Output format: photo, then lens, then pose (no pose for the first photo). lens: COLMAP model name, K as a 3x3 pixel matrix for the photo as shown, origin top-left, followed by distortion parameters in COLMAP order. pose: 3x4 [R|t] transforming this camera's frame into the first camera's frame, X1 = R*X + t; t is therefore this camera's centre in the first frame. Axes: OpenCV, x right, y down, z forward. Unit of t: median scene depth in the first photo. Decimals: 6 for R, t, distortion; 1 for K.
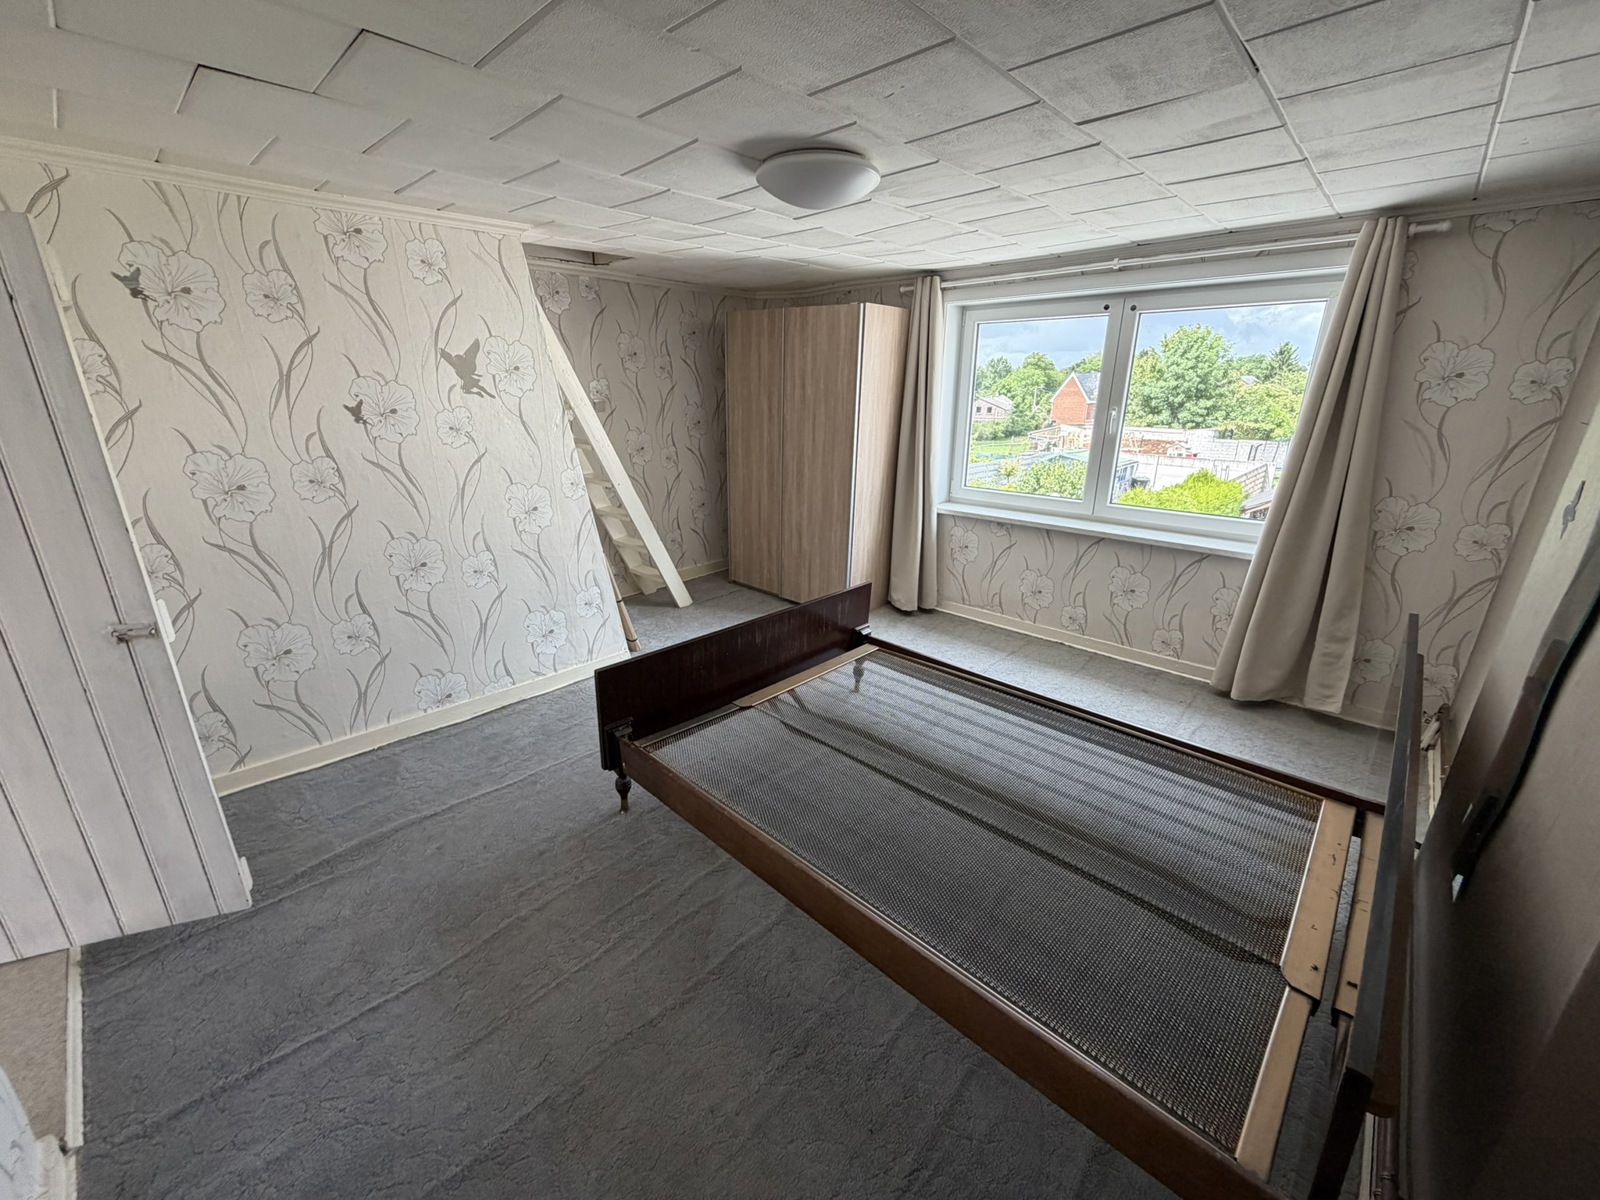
lens RADIAL K [[638.9, 0, 797.1], [0, 638.9, 597.8], [0, 0, 1]] dist [-0.000080, 0.000026]
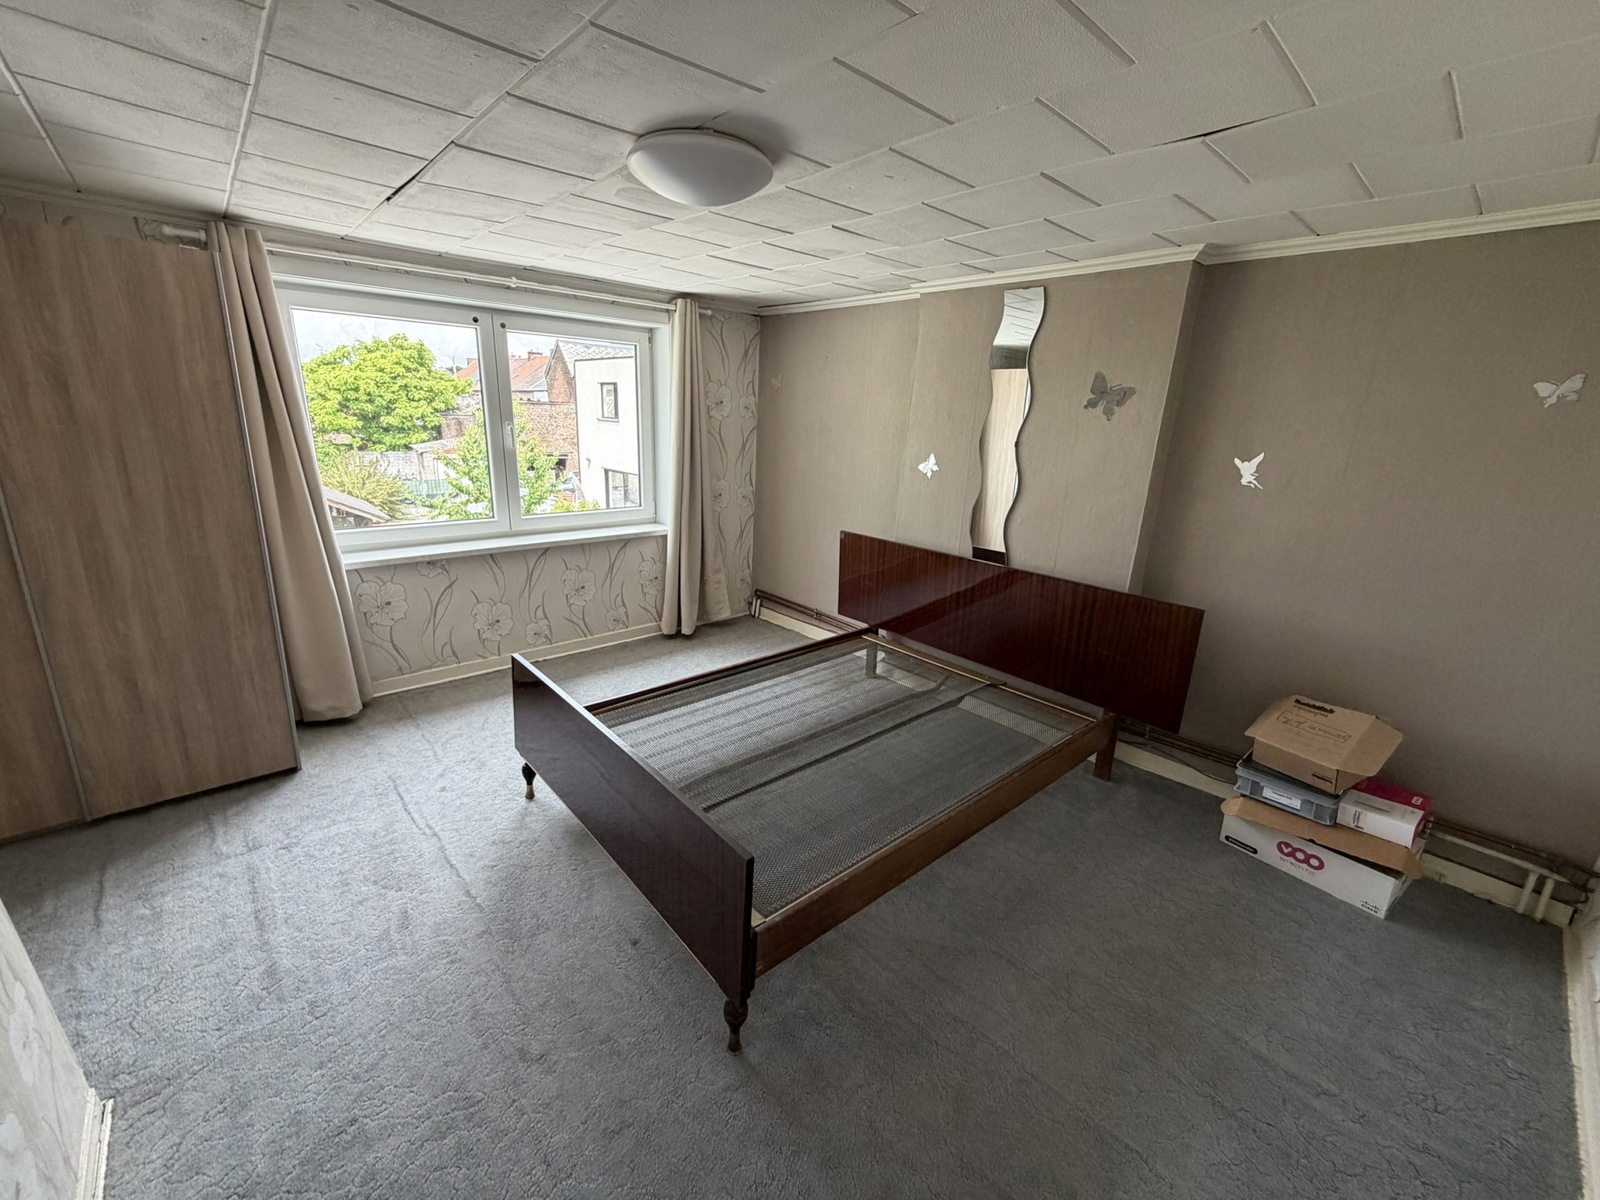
lens RADIAL K [[638.9, 0, 797.1], [0, 638.9, 597.8], [0, 0, 1]] dist [-0.000080, 0.000026]
pose [[0.081732, -0.277197, 0.957331, -0.529147], [0.283209, 0.927407, 0.244353, -0.165557], [-0.955569, 0.251153, 0.154303, 0.499817]]
